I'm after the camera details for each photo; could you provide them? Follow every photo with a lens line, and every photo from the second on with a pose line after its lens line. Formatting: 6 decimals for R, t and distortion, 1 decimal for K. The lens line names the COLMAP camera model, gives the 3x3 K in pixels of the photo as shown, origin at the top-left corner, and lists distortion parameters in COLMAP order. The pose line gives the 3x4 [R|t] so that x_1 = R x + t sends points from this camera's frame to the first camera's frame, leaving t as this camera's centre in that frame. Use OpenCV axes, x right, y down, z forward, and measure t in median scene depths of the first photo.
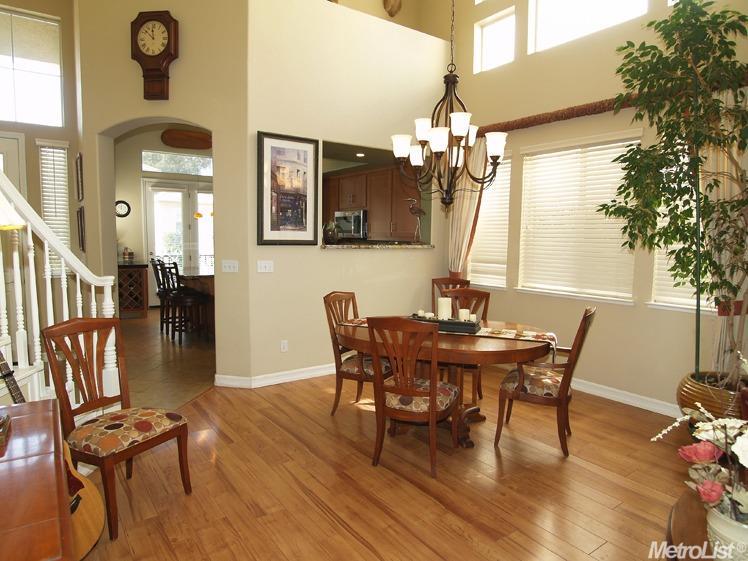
lens RADIAL K [[472.1, 0, 371.0], [0, 472.1, 278.4], [0, 0, 1]] dist [-0.029374, 0.004416]
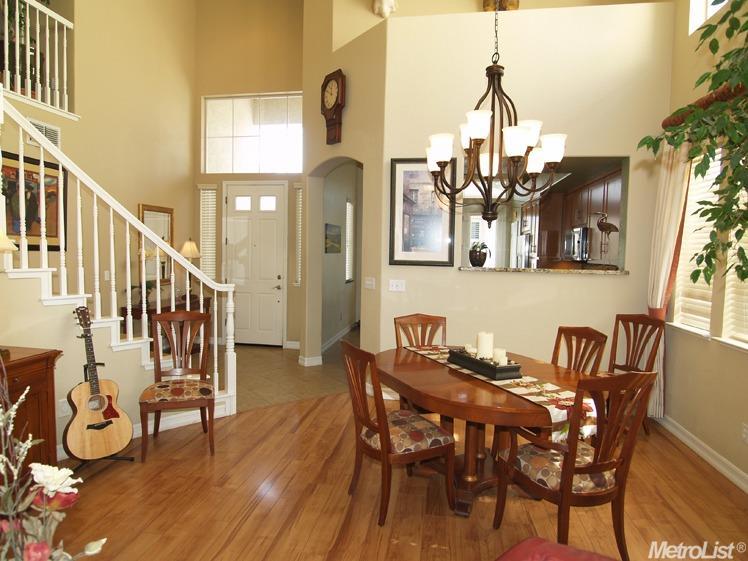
lens RADIAL K [[472.1, 0, 370.0], [0, 472.1, 280.9], [0, 0, 1]] dist [-0.029374, 0.004416]
pose [[0.711446, 0.045457, -0.701269, 0.488234], [-0.073054, 0.997283, -0.009470, -0.021768], [0.698933, 0.057968, 0.712834, 0.216141]]
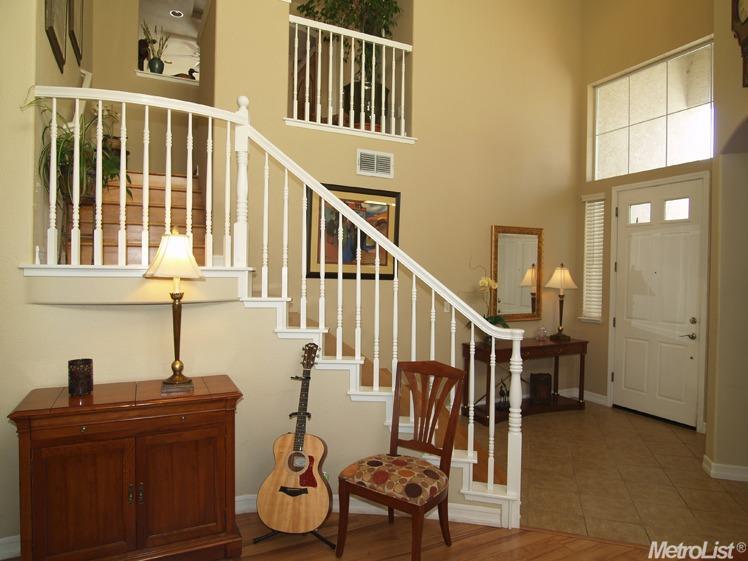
lens RADIAL K [[472.1, 0, 370.8], [0, 472.1, 279.2], [0, 0, 1]] dist [-0.029374, 0.004416]
pose [[-0.163770, 0.000612, -0.986498, 0.272424], [-0.102606, 0.994565, 0.017651, -0.063233], [0.981148, 0.104111, -0.162818, 0.609464]]
